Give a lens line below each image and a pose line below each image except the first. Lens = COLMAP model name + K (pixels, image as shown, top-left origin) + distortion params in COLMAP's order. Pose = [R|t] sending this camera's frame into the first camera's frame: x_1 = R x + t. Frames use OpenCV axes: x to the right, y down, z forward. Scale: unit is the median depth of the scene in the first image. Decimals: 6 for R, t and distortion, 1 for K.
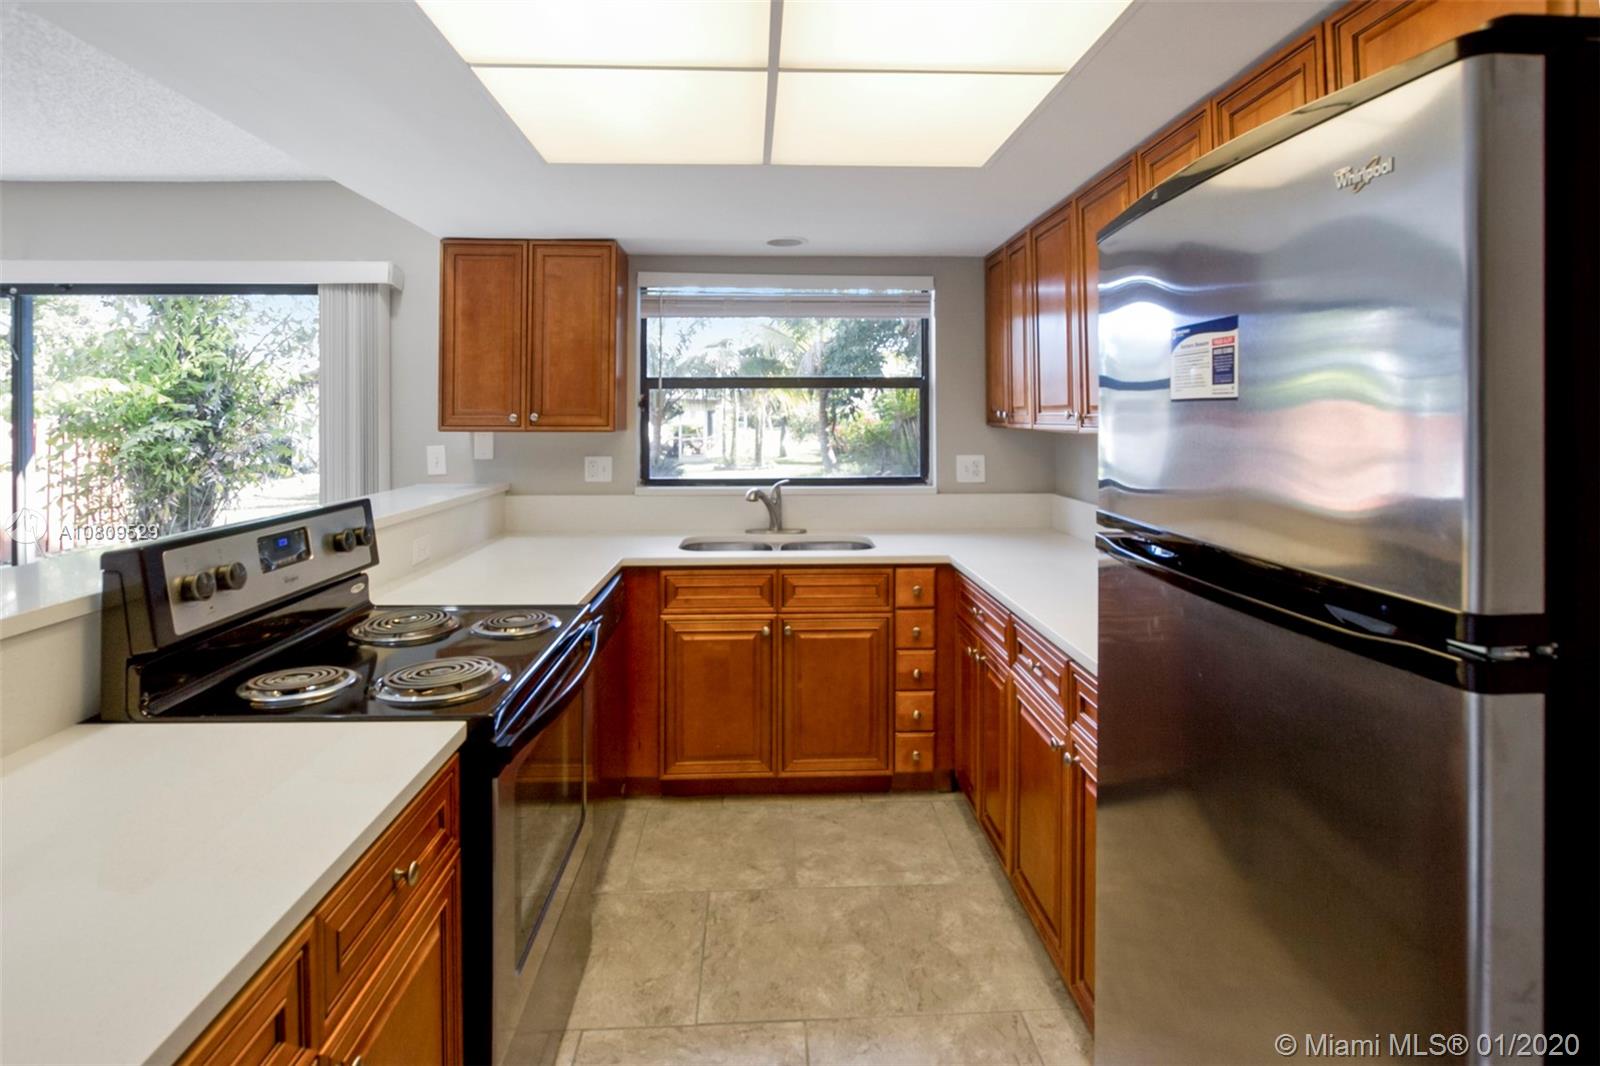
lens RADIAL K [[772.8, 0, 801.7], [0, 772.8, 397.8], [0, 0, 1]] dist [-0.015155, 0.000541]
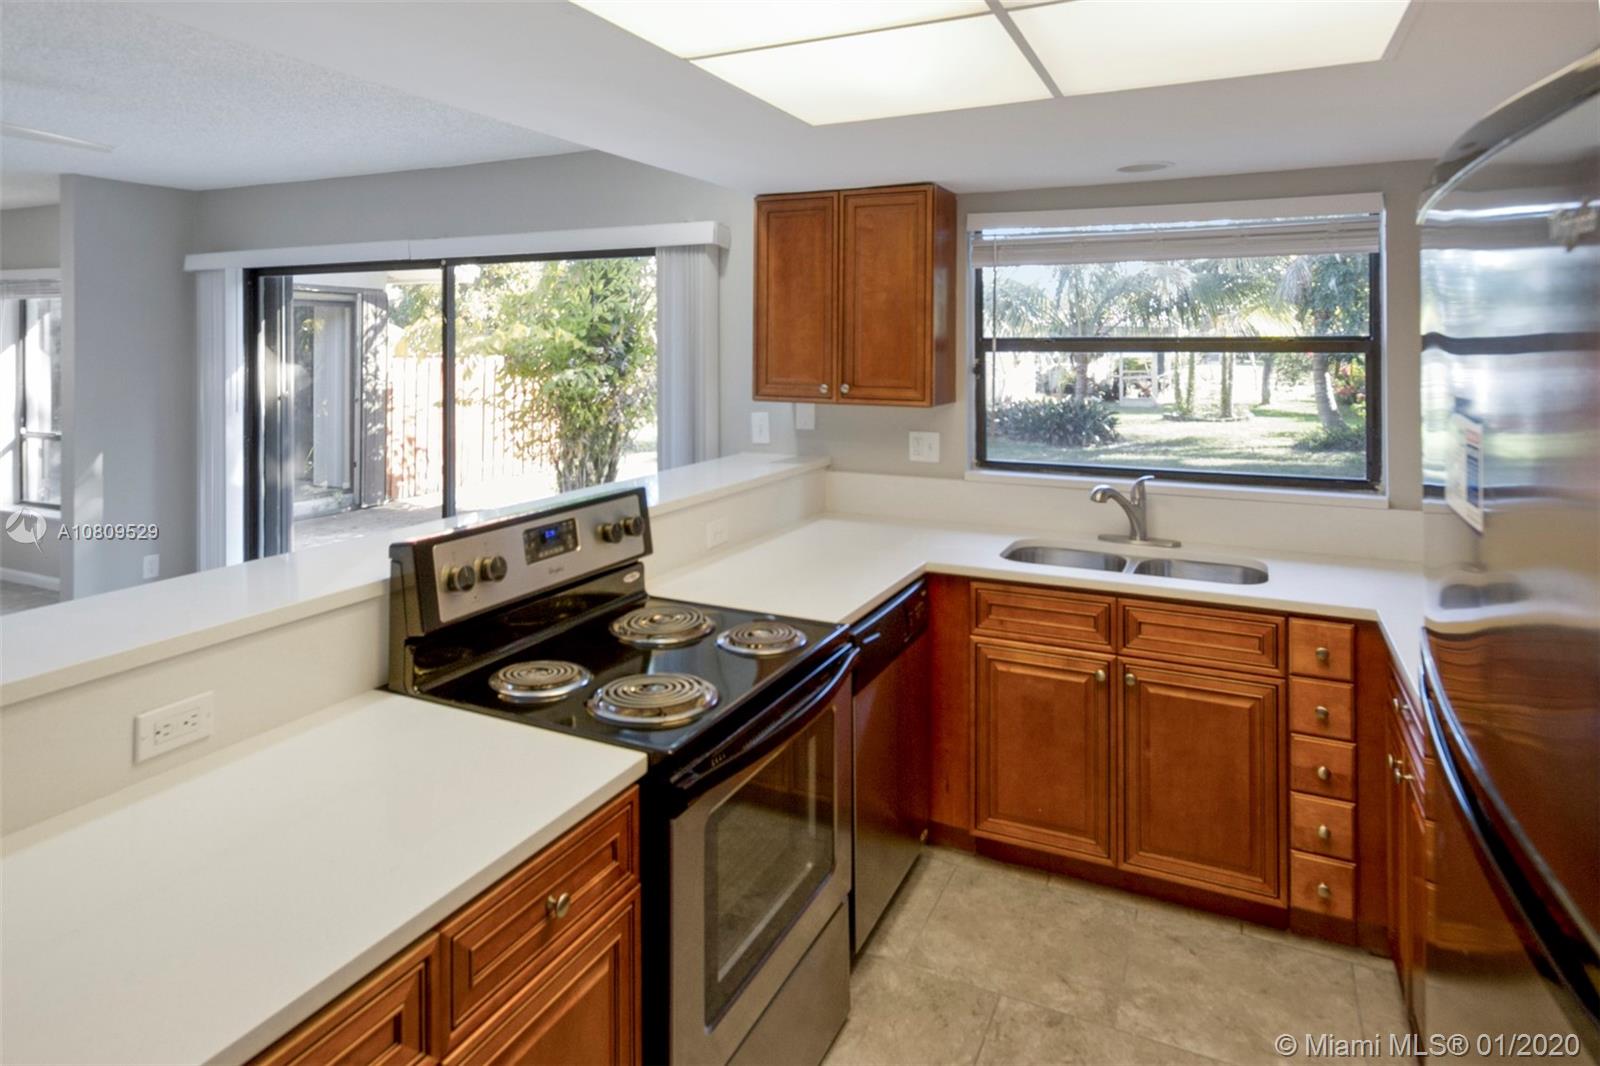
lens RADIAL K [[938.7, 0, 805.0], [0, 938.7, 314.6], [0, 0, 1]] dist [-0.001234, 0.003390]
pose [[0.880358, -0.011465, -0.474171, 0.143873], [0.008671, 0.999930, -0.008077, -0.057935], [0.474231, 0.002999, 0.880395, 0.019081]]
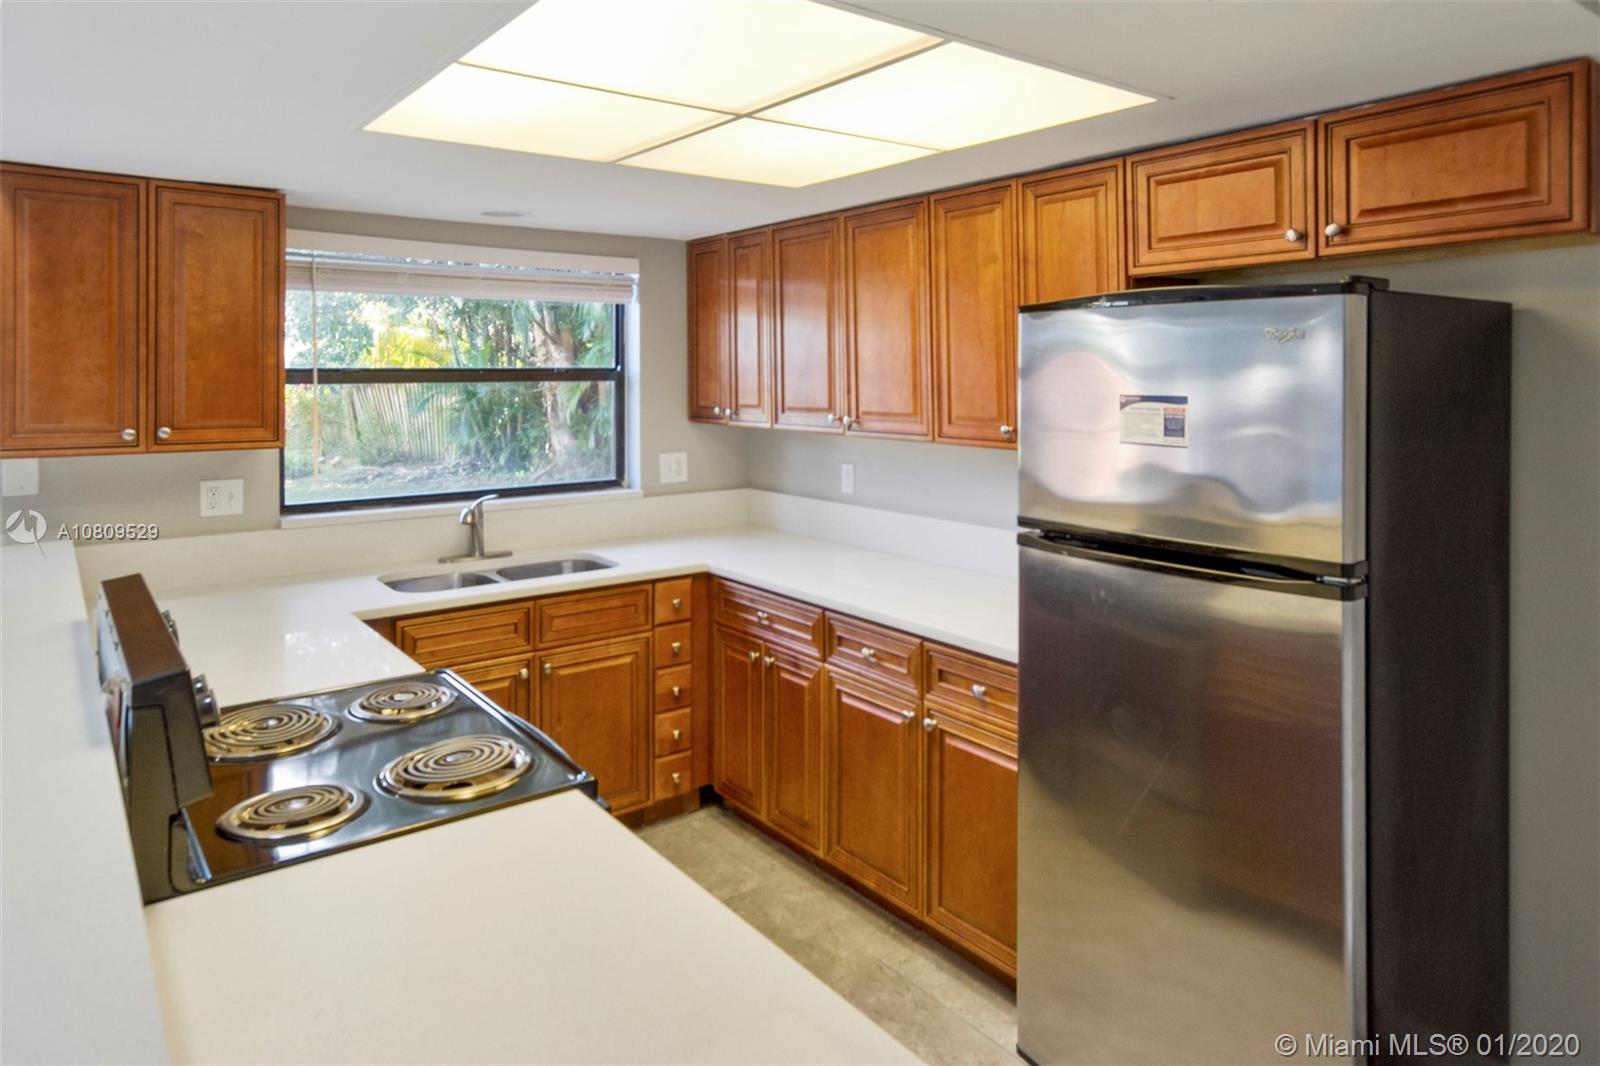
lens RADIAL K [[985.7, 0, 797.9], [0, 985.7, 355.2], [0, 0, 1]] dist [0.000610, 0.001000]
pose [[0.822402, 0.010069, 0.568818, -0.423198], [-0.013367, 0.999909, 0.001626, -0.060739], [-0.568750, -0.008941, 0.822462, -0.080524]]
